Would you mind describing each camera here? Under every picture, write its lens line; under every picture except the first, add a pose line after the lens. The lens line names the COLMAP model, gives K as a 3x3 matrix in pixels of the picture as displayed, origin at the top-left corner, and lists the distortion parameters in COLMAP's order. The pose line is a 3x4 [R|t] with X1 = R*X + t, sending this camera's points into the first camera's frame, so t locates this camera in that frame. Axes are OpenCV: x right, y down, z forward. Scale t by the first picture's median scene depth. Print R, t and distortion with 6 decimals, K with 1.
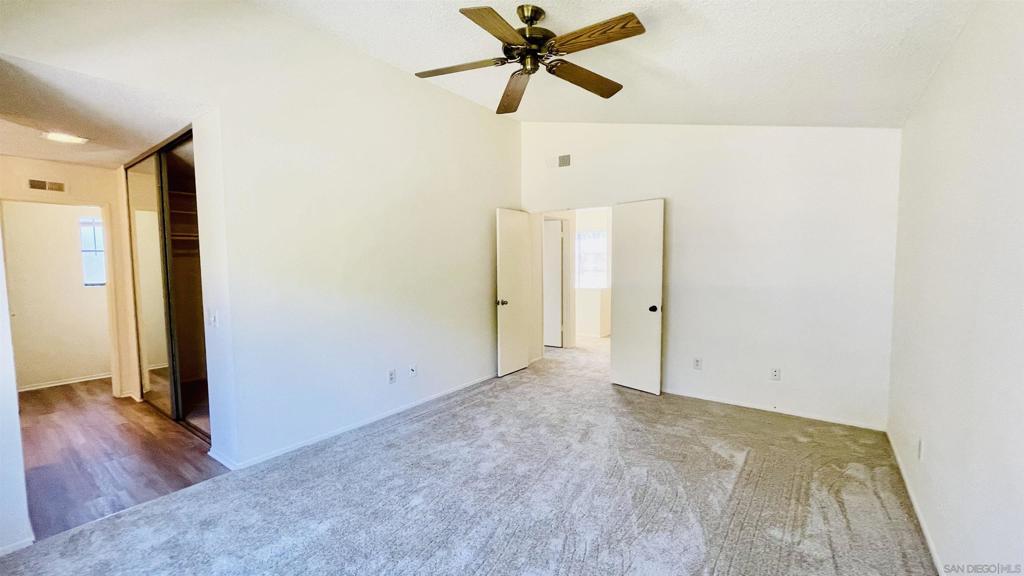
lens RADIAL K [[420.6, 0, 517.0], [0, 420.6, 294.2], [0, 0, 1]] dist [-0.000298, -0.000018]
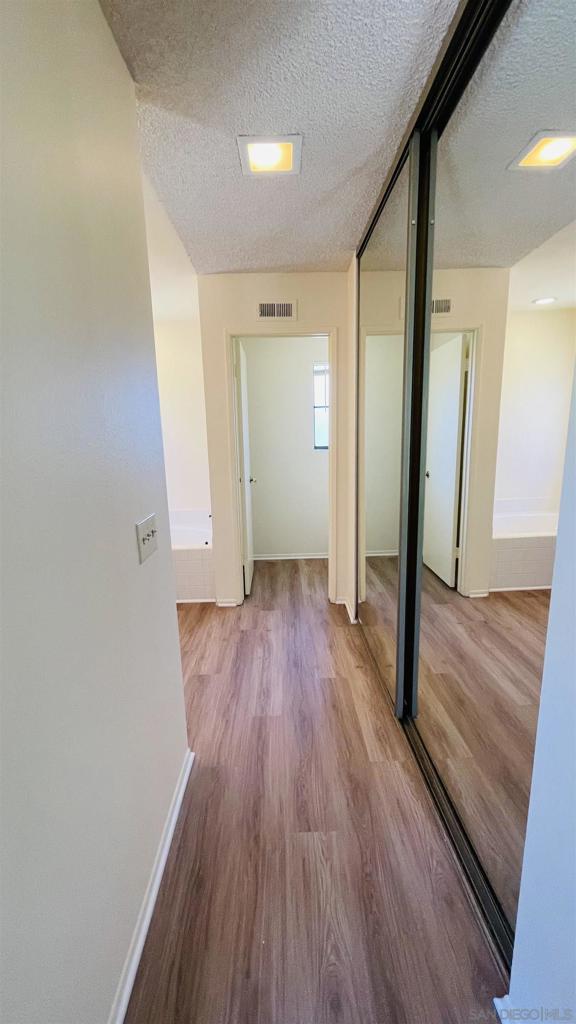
lens RADIAL K [[420.6, 0, 288.7], [0, 420.6, 515.0], [0, 0, 1]] dist [-0.000298, -0.000018]
pose [[0.618055, 0.142436, -0.773124, -0.449921], [-0.034502, 0.987416, 0.154334, -0.019463], [0.785378, -0.068713, 0.615191, 0.499315]]
